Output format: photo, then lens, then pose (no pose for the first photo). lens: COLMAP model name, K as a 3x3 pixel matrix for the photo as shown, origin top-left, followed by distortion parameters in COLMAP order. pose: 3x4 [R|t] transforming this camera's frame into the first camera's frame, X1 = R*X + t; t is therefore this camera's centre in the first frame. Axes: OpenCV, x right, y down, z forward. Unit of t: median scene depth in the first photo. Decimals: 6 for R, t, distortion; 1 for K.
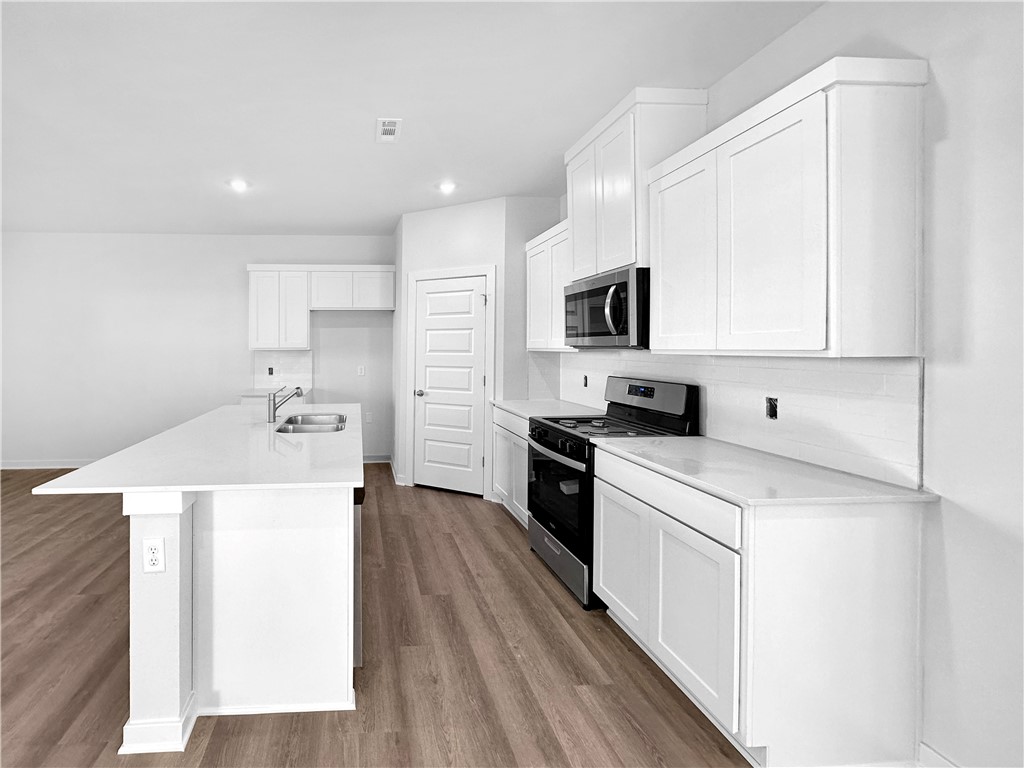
lens RADIAL K [[424.3, 0, 388.9], [0, 424.3, 345.0], [0, 0, 1]] dist [-0.002666, 0.000812]
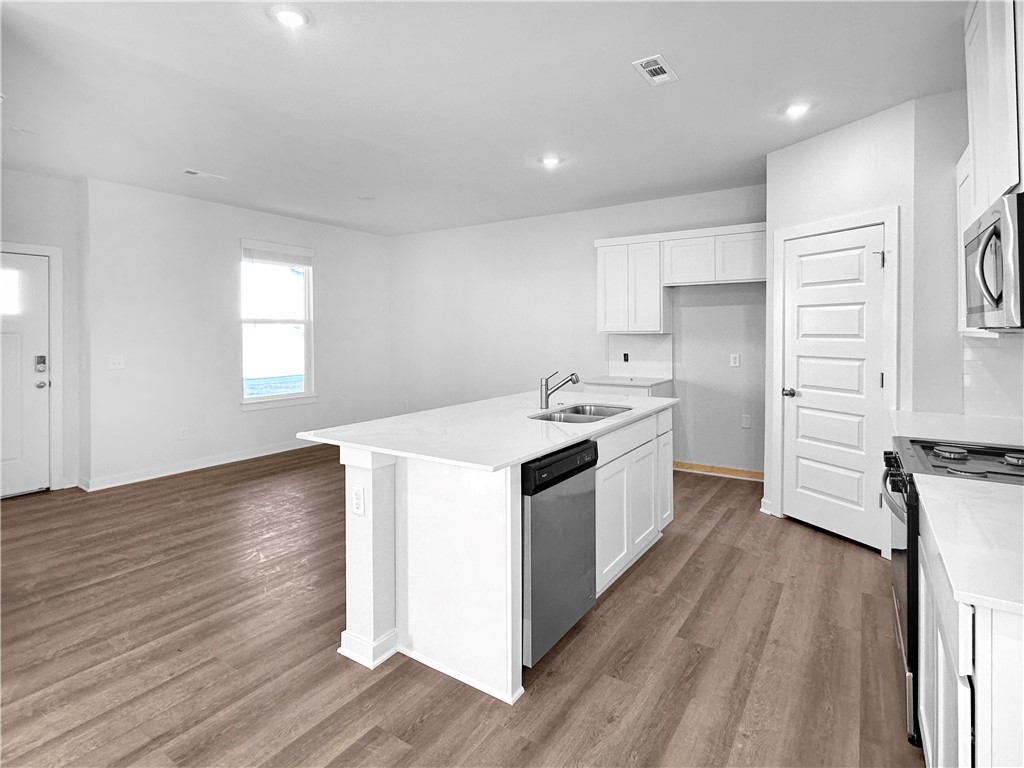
lens RADIAL K [[510.2, 0, 539.8], [0, 510.2, 325.1], [0, 0, 1]] dist [-0.003688, 0.000485]
pose [[0.823451, -0.007158, -0.567342, 0.339763], [0.003973, 0.999969, -0.006849, 0.001339], [0.567373, 0.003386, 0.823454, 0.040970]]
